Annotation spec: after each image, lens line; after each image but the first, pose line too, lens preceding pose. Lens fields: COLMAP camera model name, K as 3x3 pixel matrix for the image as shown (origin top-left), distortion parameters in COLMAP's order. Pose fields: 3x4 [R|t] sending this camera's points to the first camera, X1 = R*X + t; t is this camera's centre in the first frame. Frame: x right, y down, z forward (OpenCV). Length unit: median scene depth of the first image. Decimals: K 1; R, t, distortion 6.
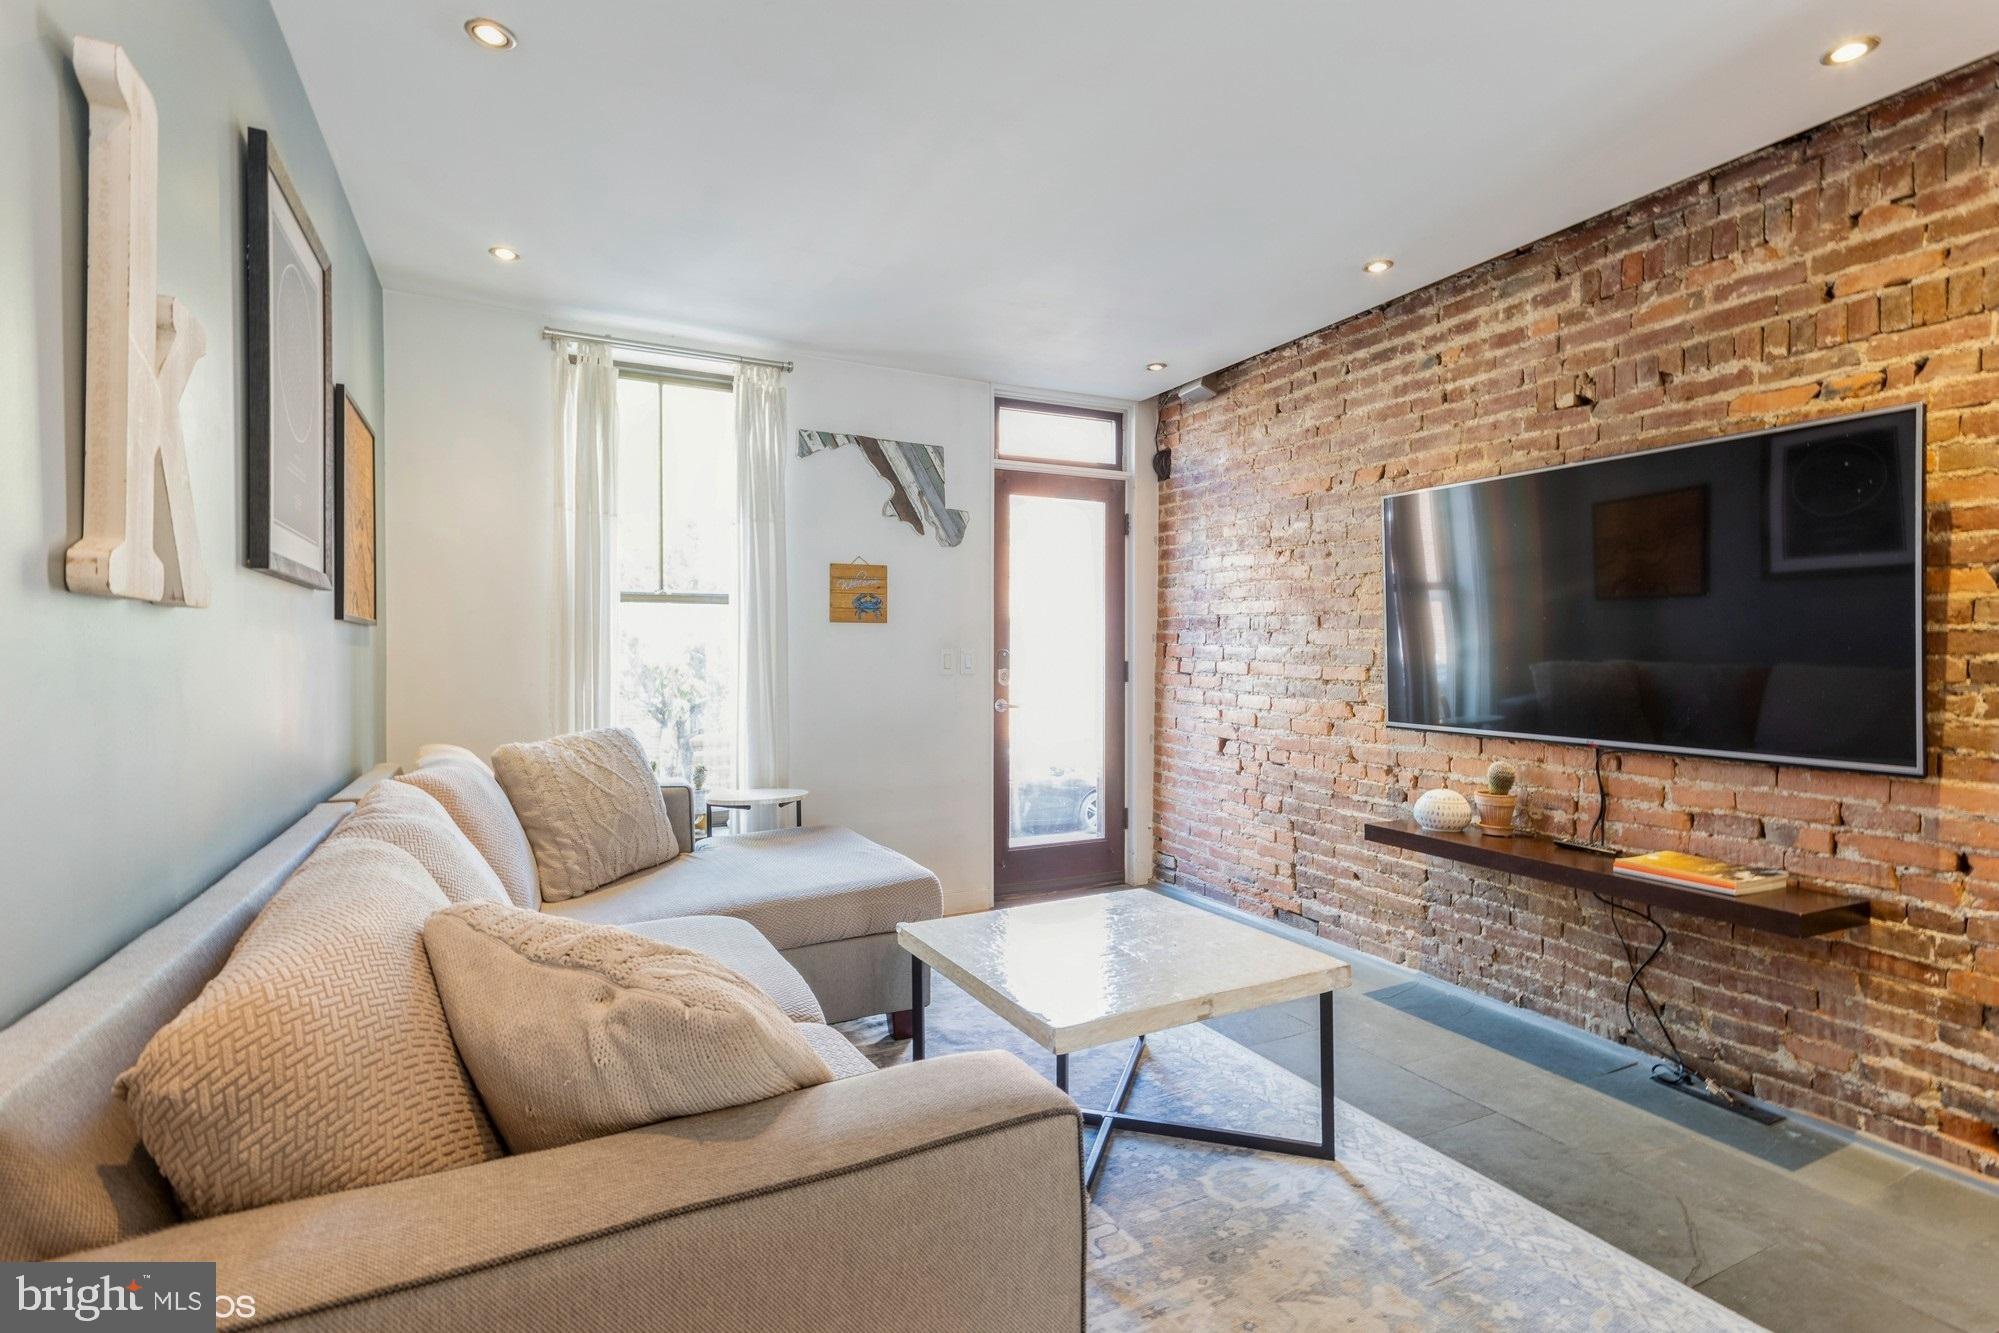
lens RADIAL K [[951.2, 0, 997.0], [0, 951.2, 660.2], [0, 0, 1]] dist [0.015997, -0.000361]
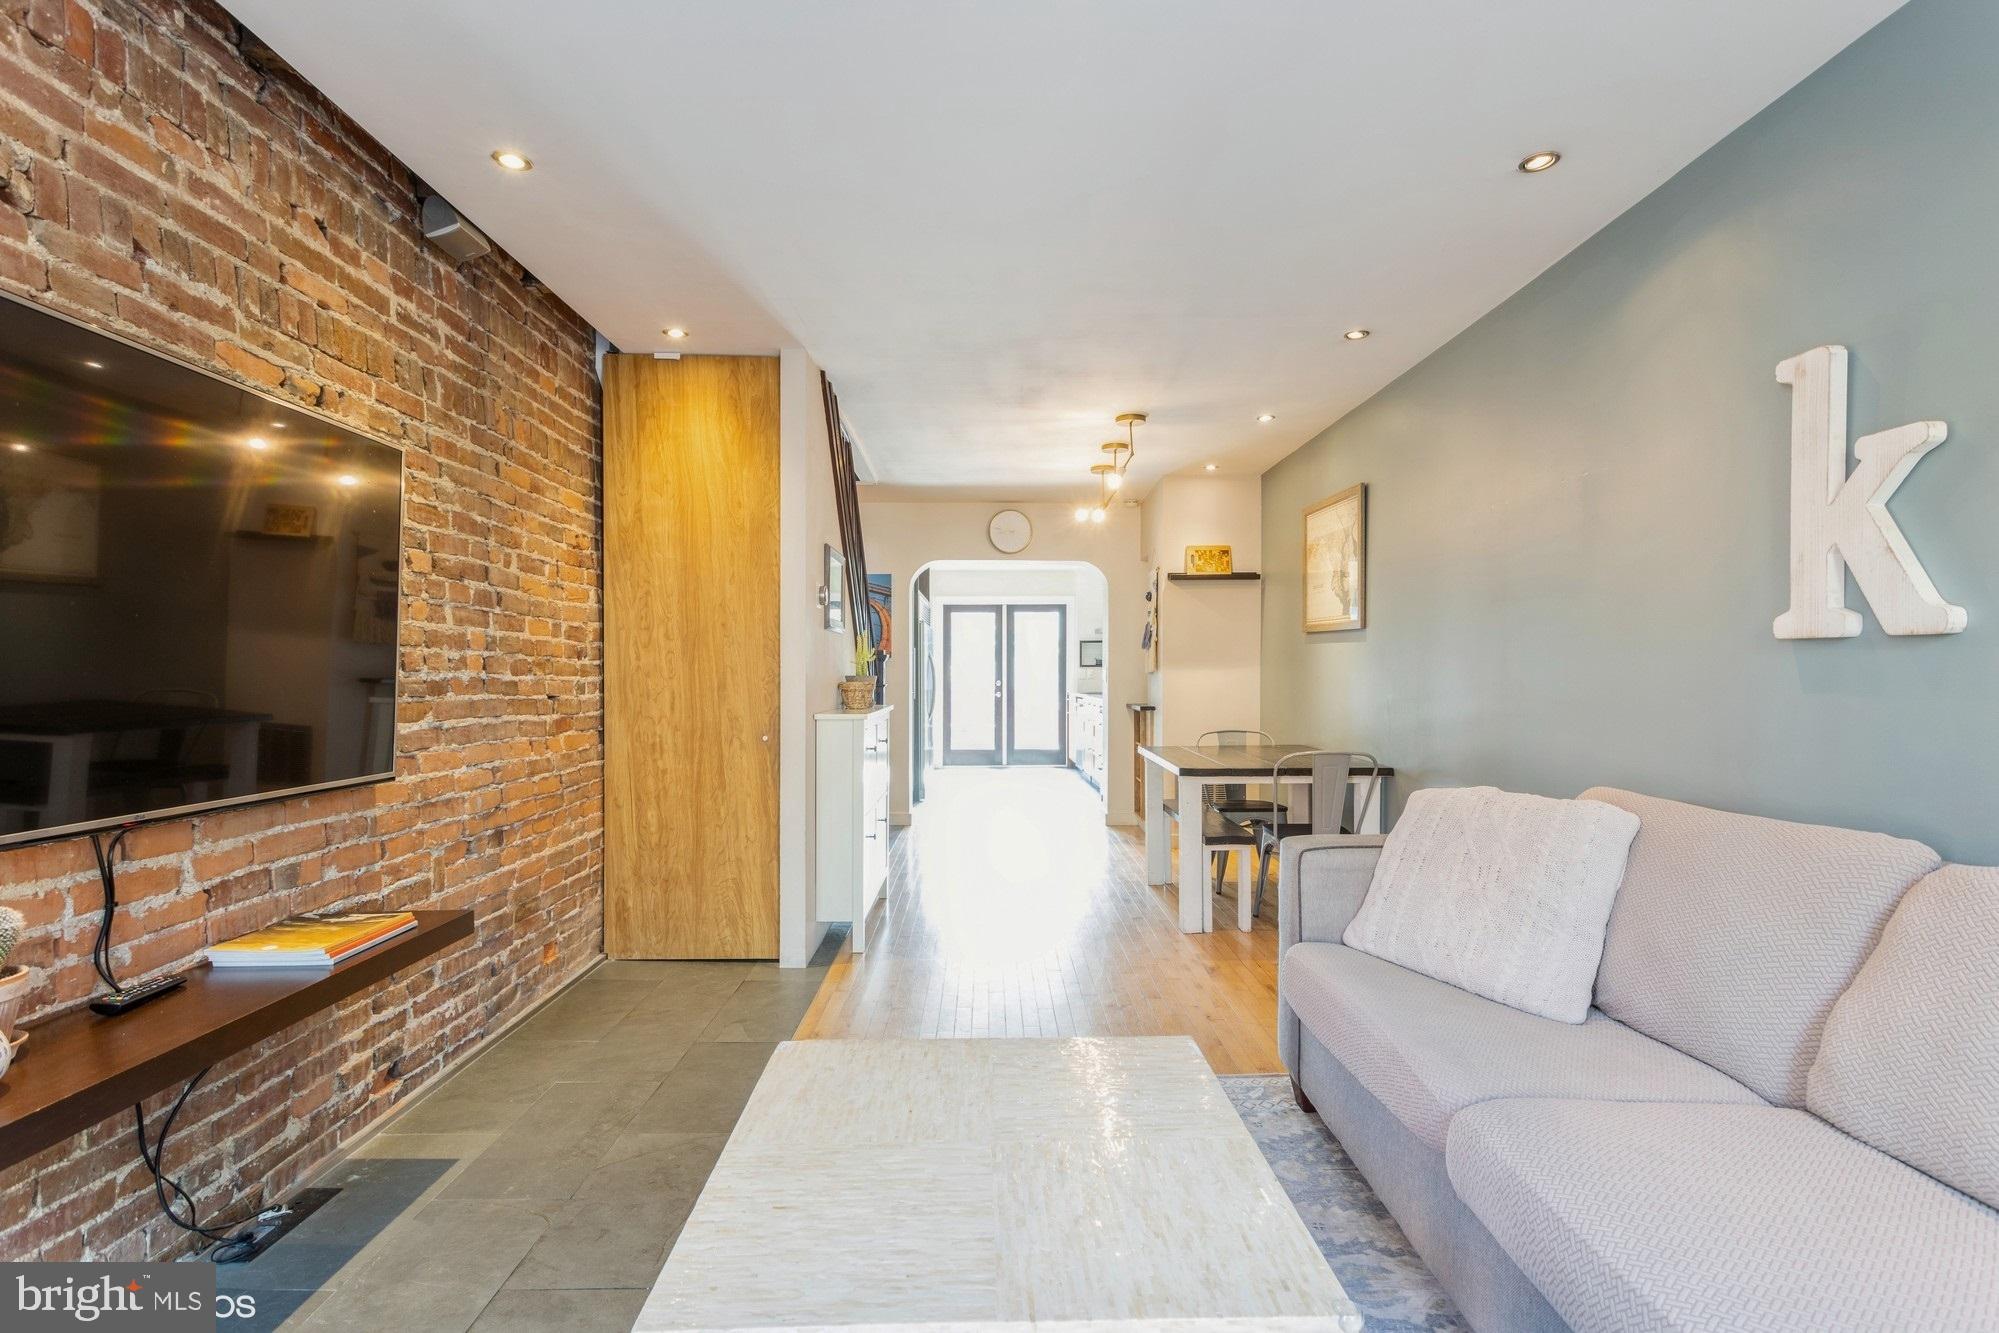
lens RADIAL K [[946.1, 0, 994.2], [0, 946.1, 689.3], [0, 0, 1]] dist [0.016392, 0.000104]
pose [[-0.893592, -0.010075, 0.448766, -0.125525], [0.002966, 0.999594, 0.028348, -0.009880], [-0.448870, 0.026663, -0.893199, 1.279172]]
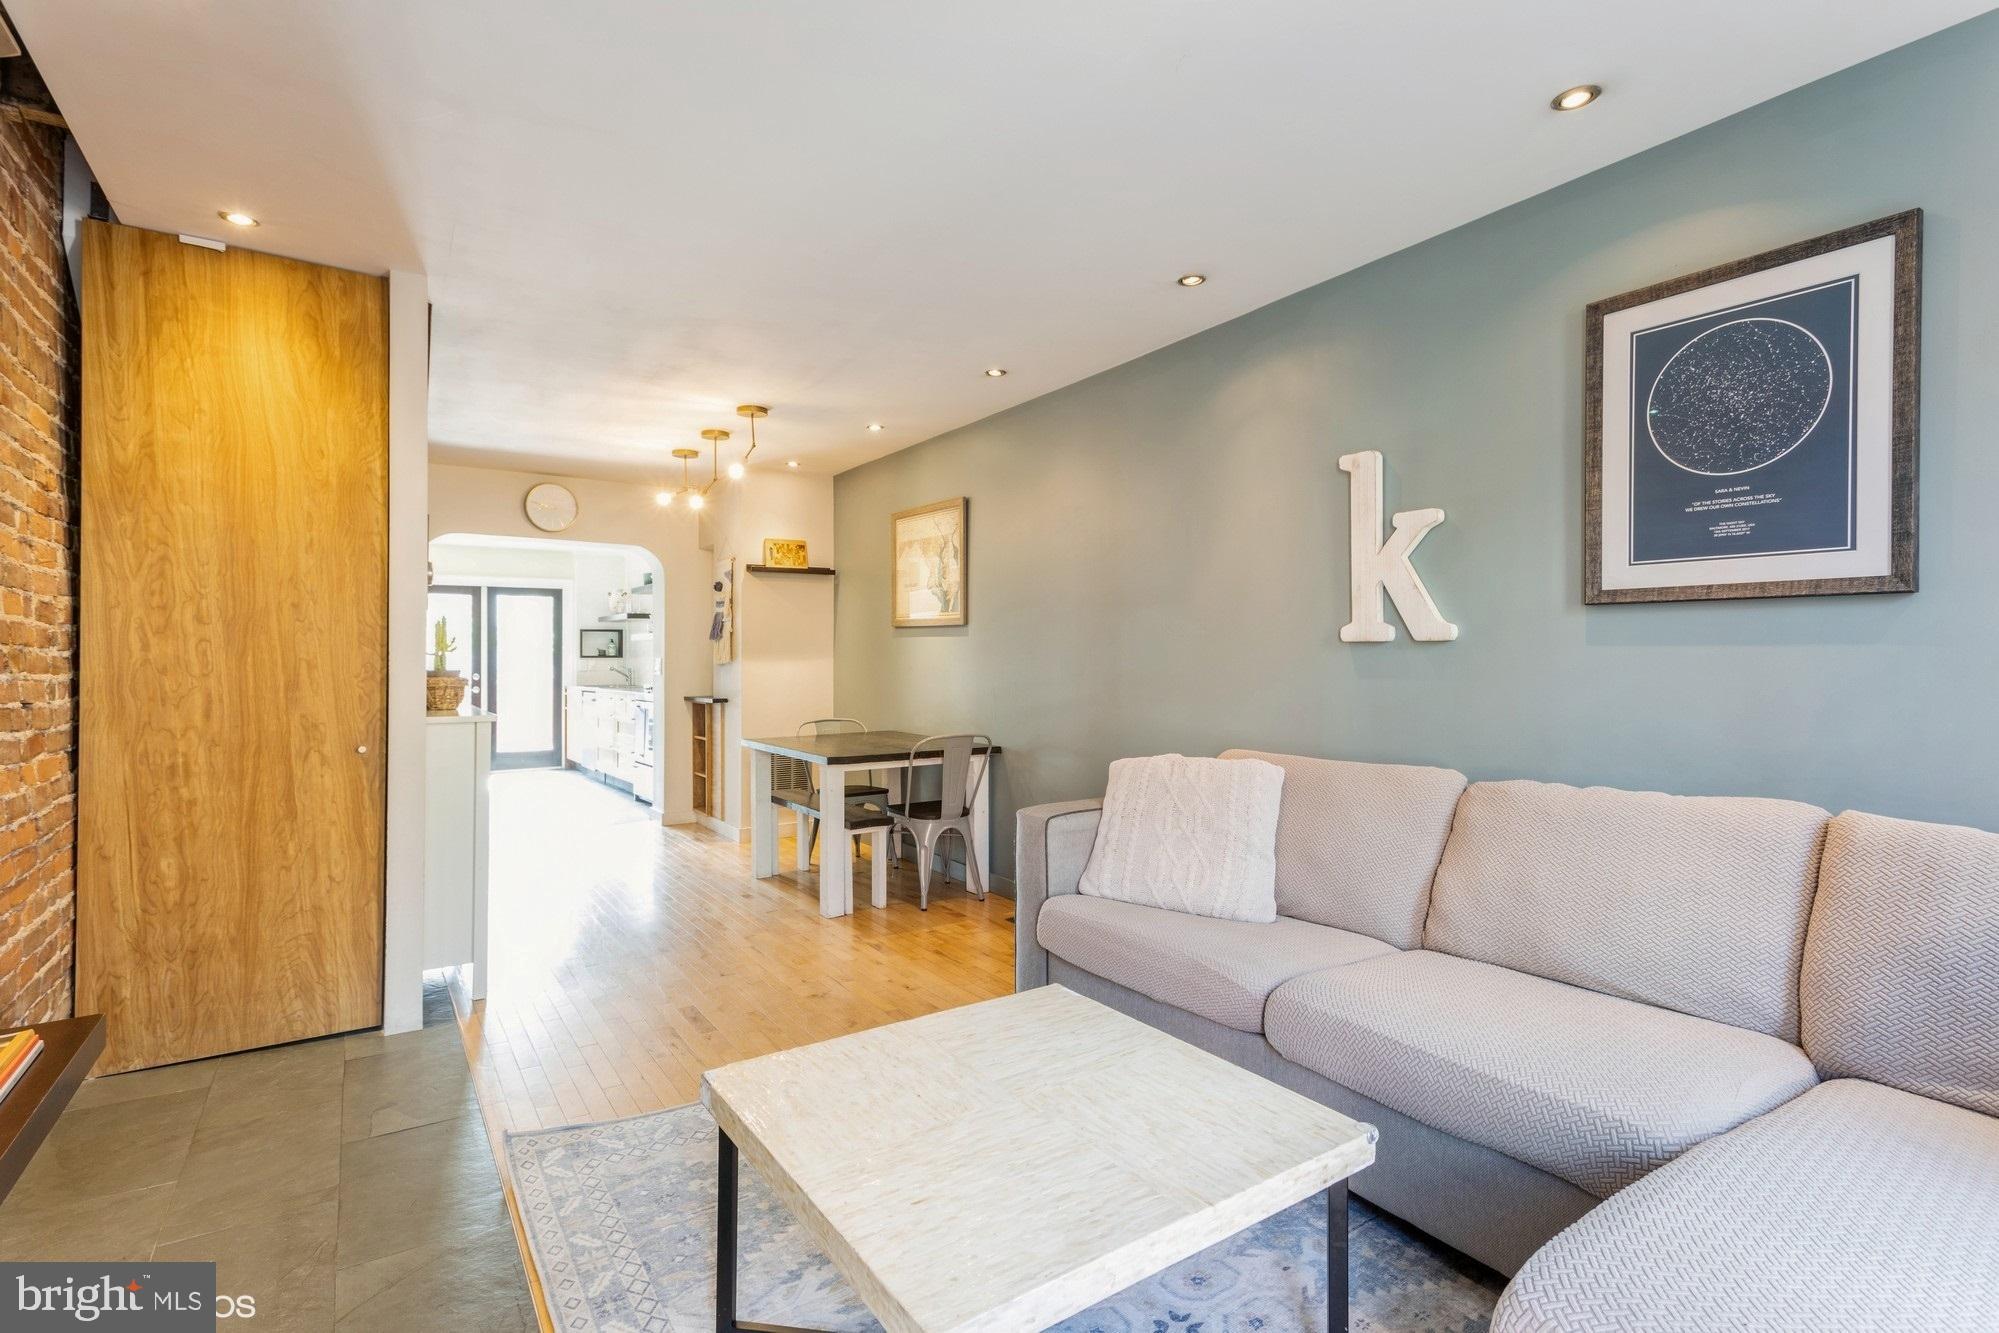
lens RADIAL K [[951.2, 0, 997.0], [0, 951.2, 660.2], [0, 0, 1]] dist [0.015997, -0.000361]
pose [[-0.993596, 0.000415, -0.112989, 0.175506], [-0.000573, 0.999962, 0.008713, -0.014141], [0.112988, 0.008722, -0.993558, 1.381298]]
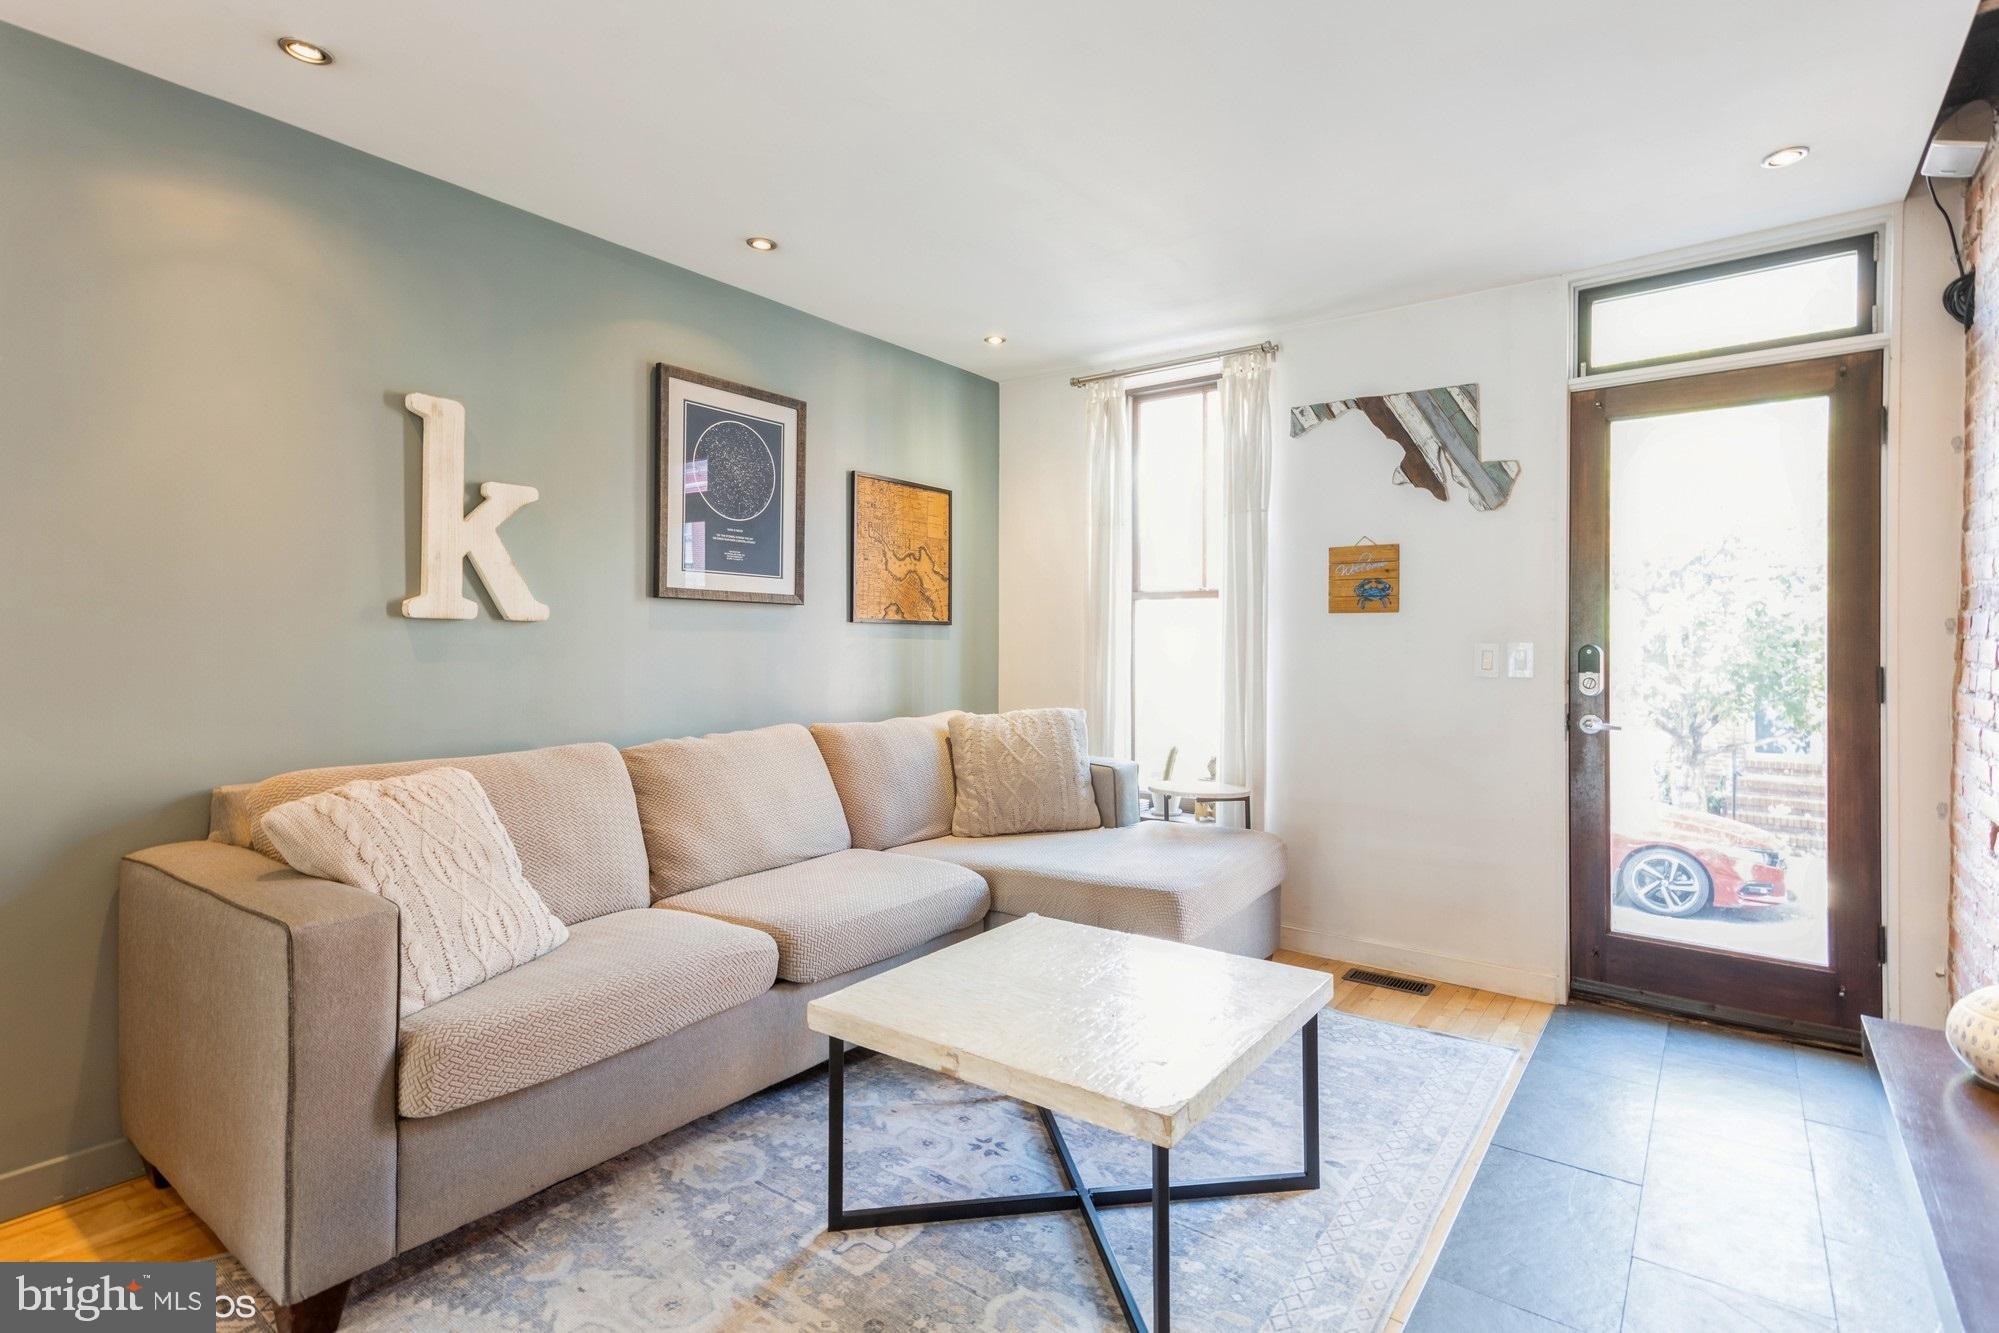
lens RADIAL K [[966.2, 0, 1010.9], [0, 966.2, 638.9], [0, 0, 1]] dist [0.019907, 0.000328]
pose [[0.445130, 0.001417, -0.895465, 0.721977], [-0.014314, 0.999882, -0.005533, -0.008855], [0.895352, 0.015281, 0.445098, 0.461240]]
